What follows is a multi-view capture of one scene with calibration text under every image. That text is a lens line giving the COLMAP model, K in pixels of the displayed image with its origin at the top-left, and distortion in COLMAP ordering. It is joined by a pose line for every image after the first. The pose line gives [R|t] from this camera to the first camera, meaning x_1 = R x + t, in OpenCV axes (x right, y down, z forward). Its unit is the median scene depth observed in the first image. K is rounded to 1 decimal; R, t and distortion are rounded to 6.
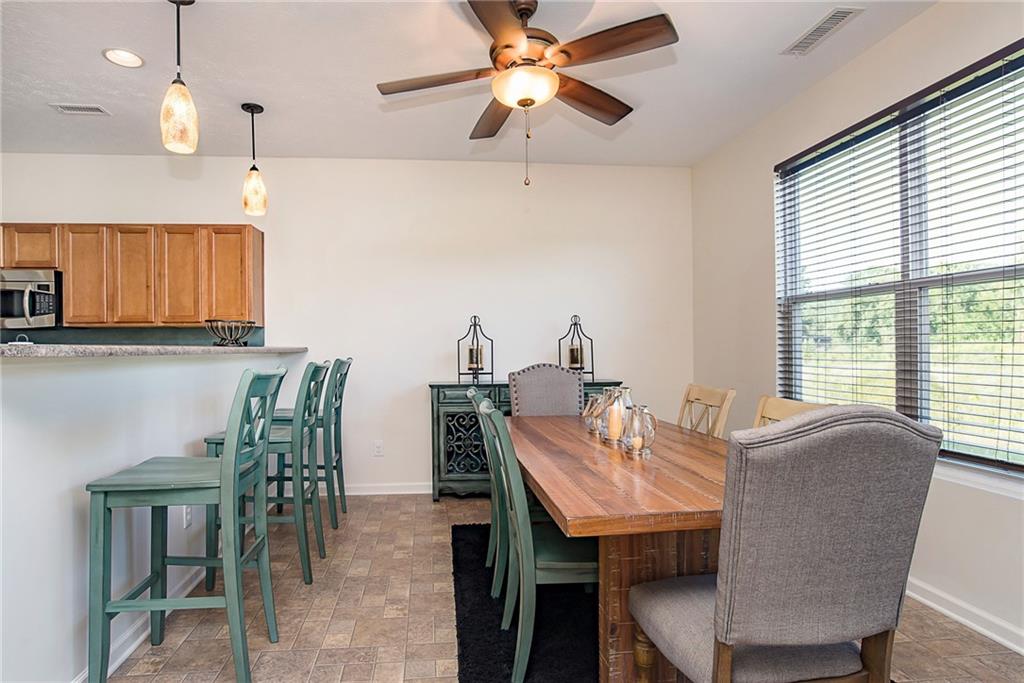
lens RADIAL K [[549.8, 0, 515.1], [0, 549.8, 349.8], [0, 0, 1]] dist [-0.025645, 0.000637]
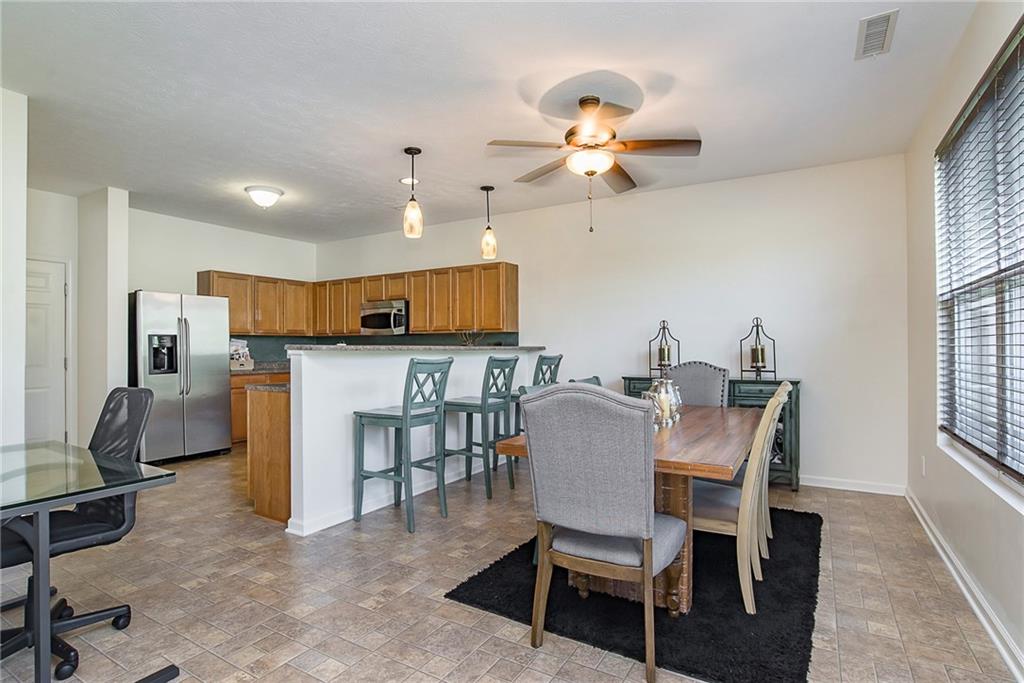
lens RADIAL K [[517.7, 0, 512.0], [0, 517.7, 341.5], [0, 0, 1]] dist [-0.029421, 0.001549]
pose [[0.808820, -0.002219, -0.588052, 0.354031], [-0.004234, 0.999945, -0.009597, -0.004630], [0.588041, 0.010253, 0.808766, -0.100761]]
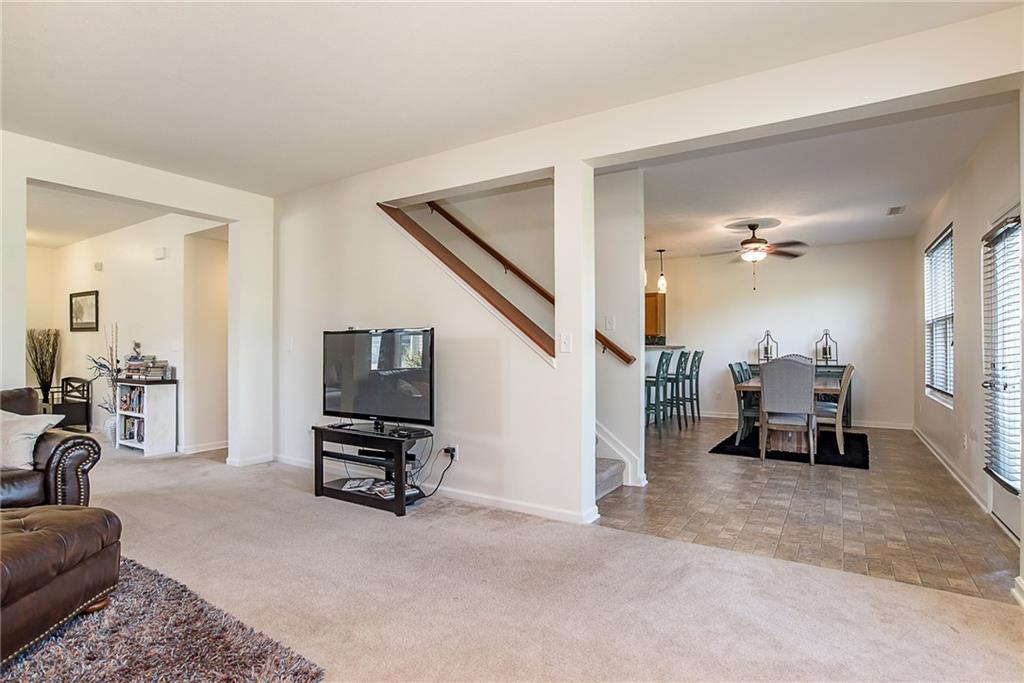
lens RADIAL K [[517.7, 0, 512.0], [0, 517.7, 341.5], [0, 0, 1]] dist [-0.029421, 0.001549]
pose [[0.786325, 0.001361, -0.617811, 0.386637], [-0.008229, 0.999932, -0.008271, 0.001604], [0.617758, 0.011587, 0.786283, -1.130578]]
